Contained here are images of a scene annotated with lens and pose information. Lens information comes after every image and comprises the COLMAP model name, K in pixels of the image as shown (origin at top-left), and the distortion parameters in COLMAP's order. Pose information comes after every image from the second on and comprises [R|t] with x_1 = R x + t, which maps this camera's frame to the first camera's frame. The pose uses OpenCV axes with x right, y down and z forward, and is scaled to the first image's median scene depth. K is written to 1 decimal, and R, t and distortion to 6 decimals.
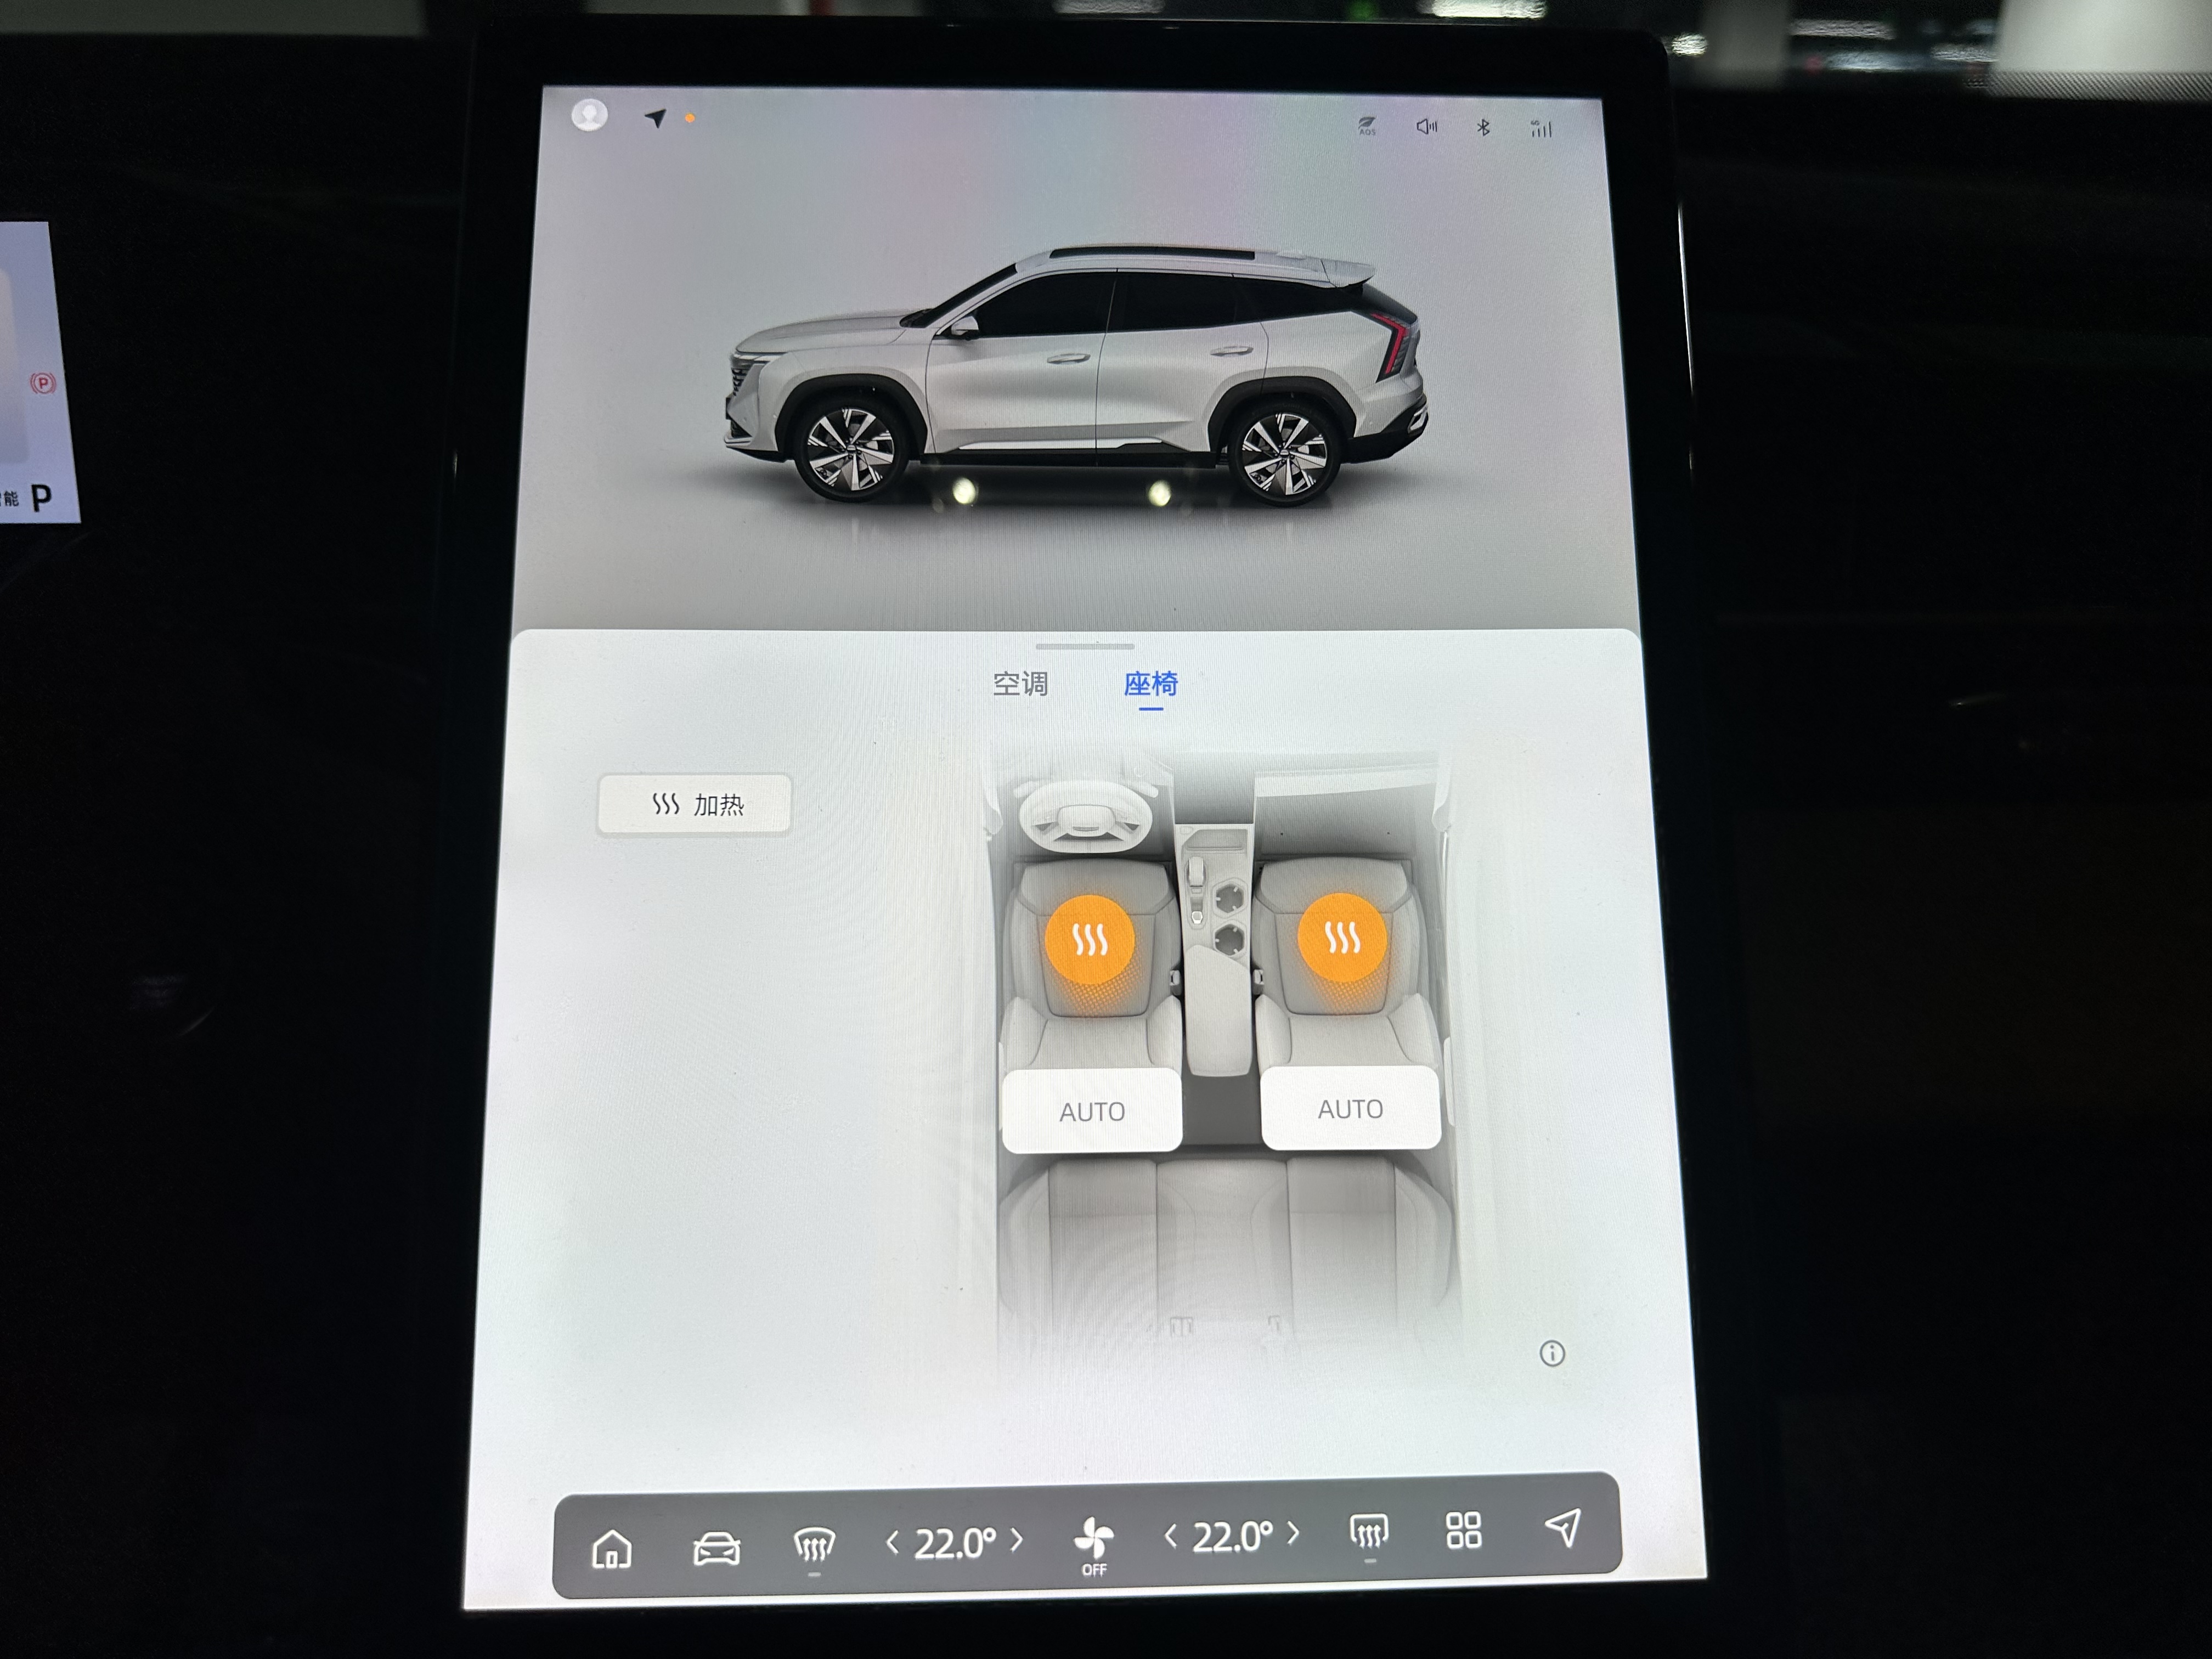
lens RADIAL K [[1587.8, 0, 1104.2], [0, 1587.8, 809.0], [0, 0, 1]] dist [0.026890, -0.045543]
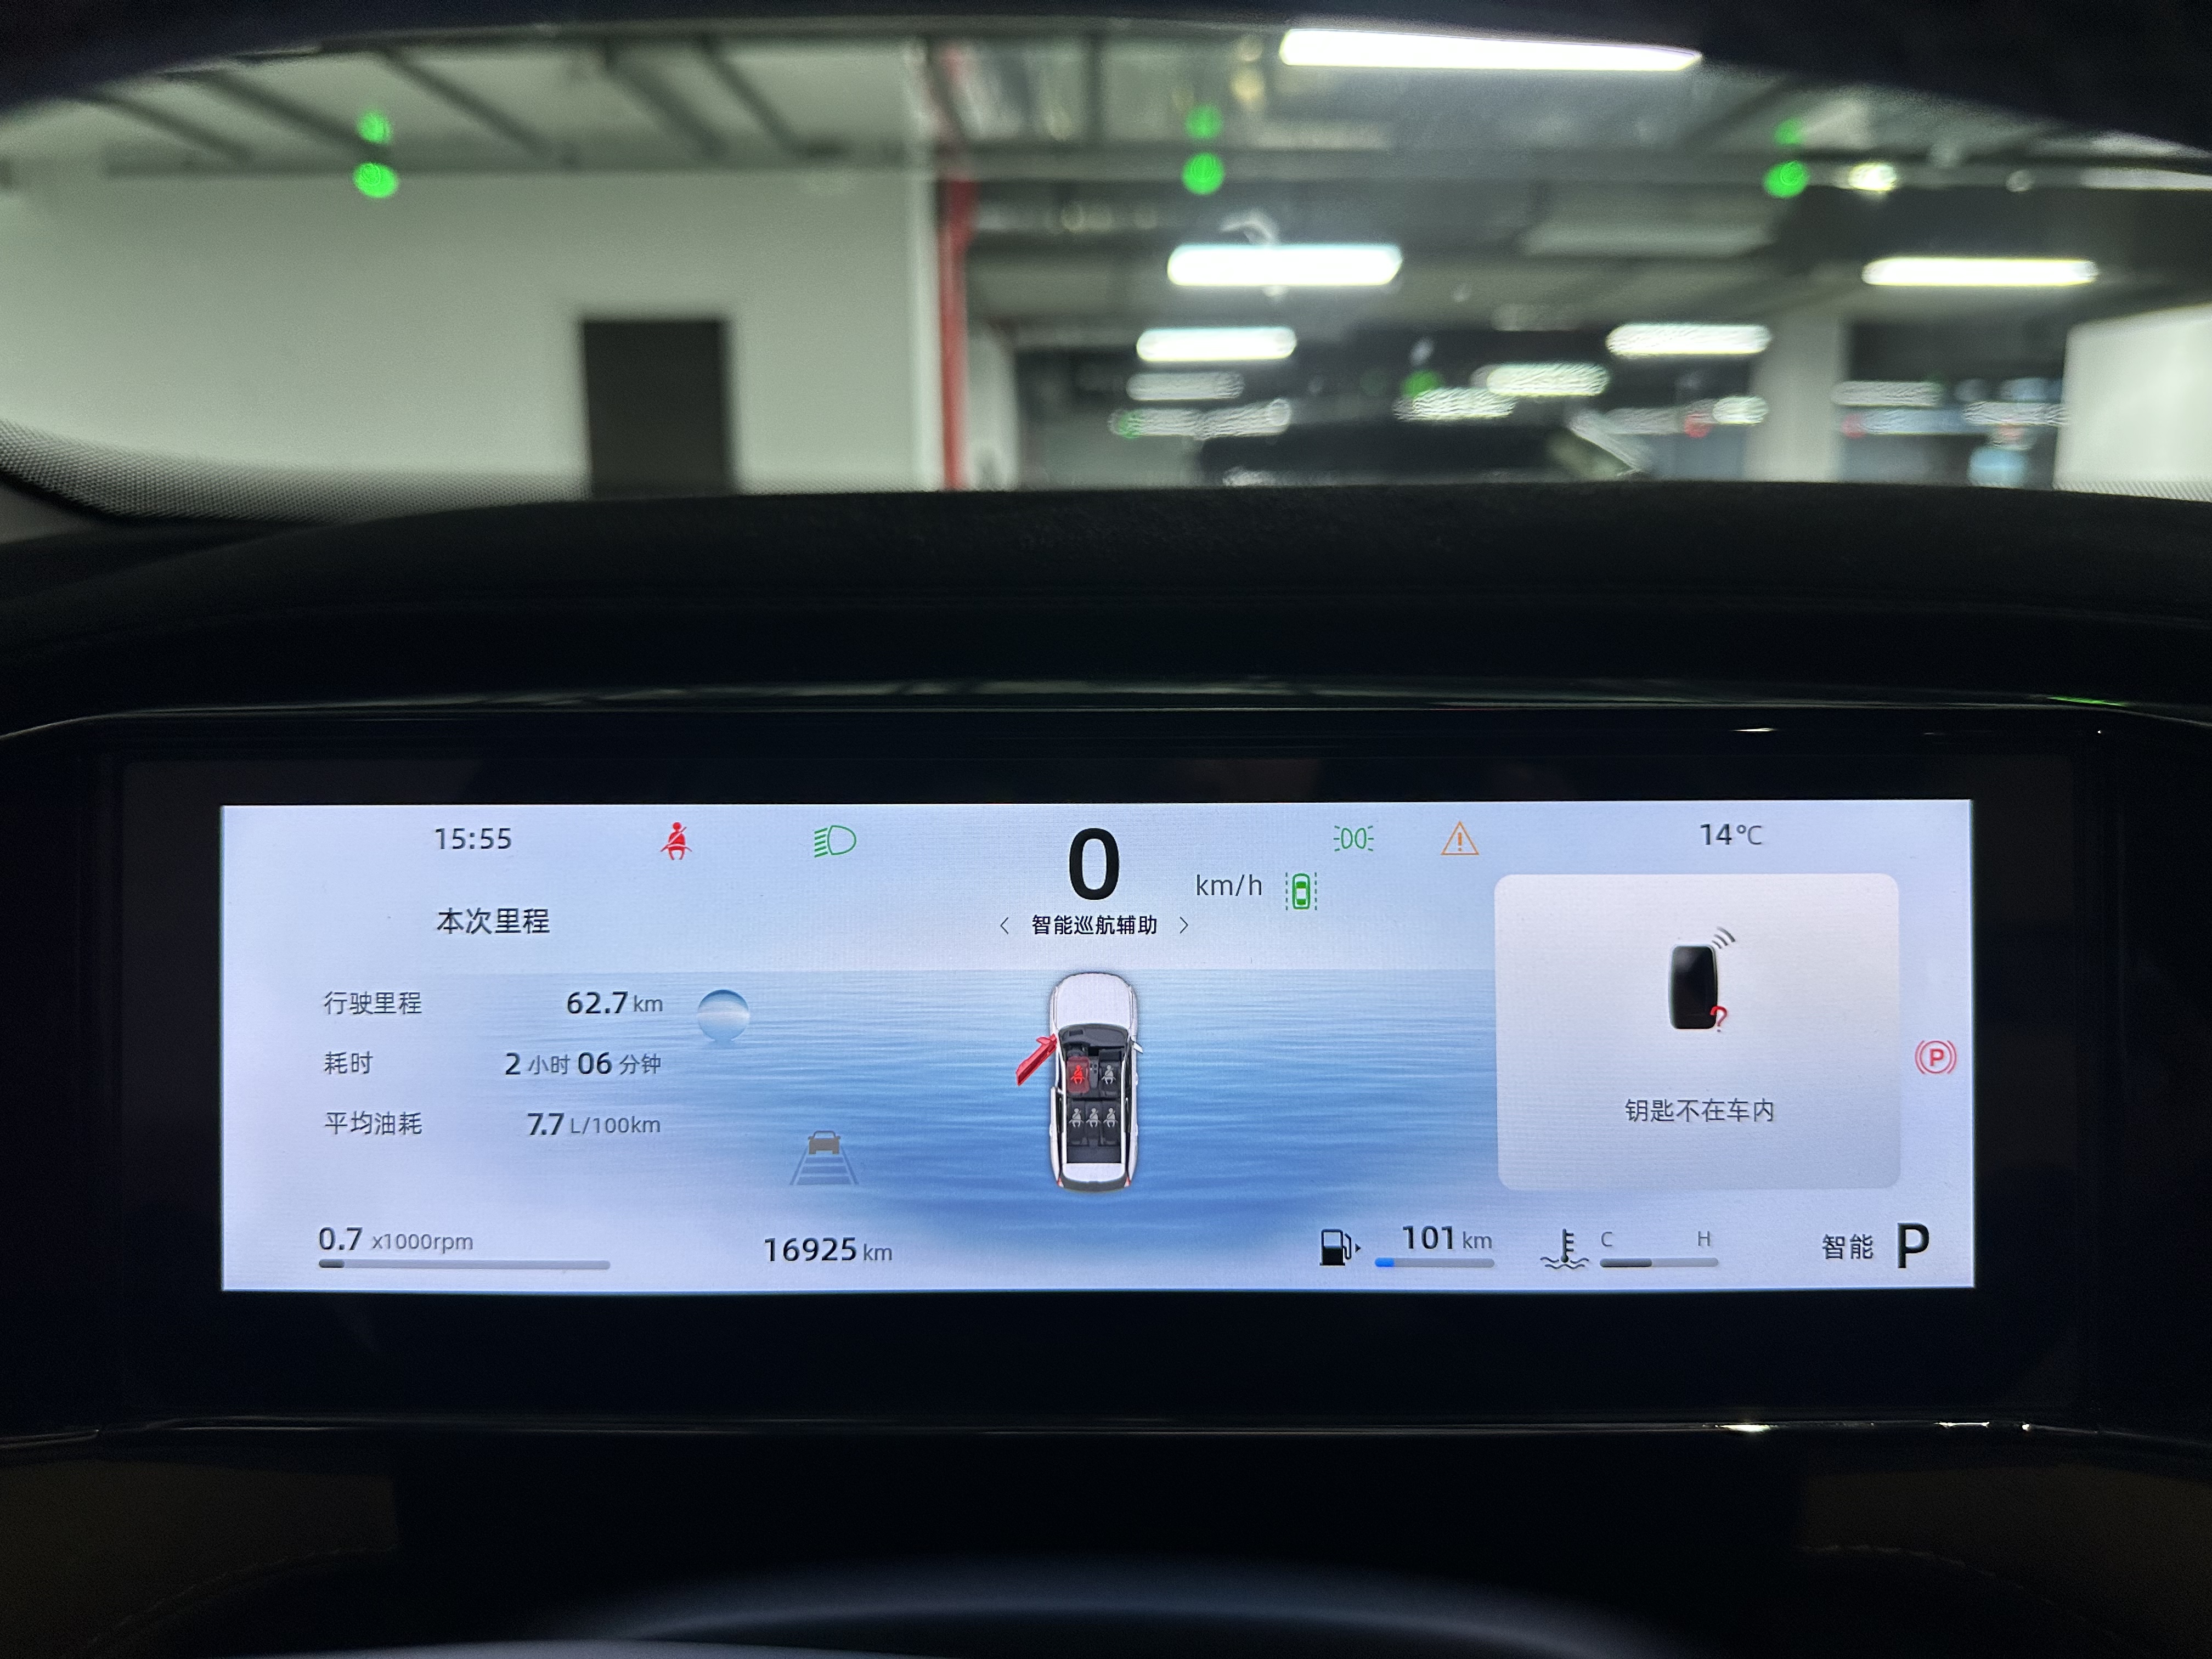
lens RADIAL K [[1587.8, 0, 1116.3], [0, 1587.8, 835.2], [0, 0, 1]] dist [0.026890, -0.045543]
pose [[0.999731, -0.000914, -0.023164, -0.951107], [-0.003462, 0.982130, -0.188171, -0.232990], [0.022922, 0.188200, 0.981863, 0.380823]]
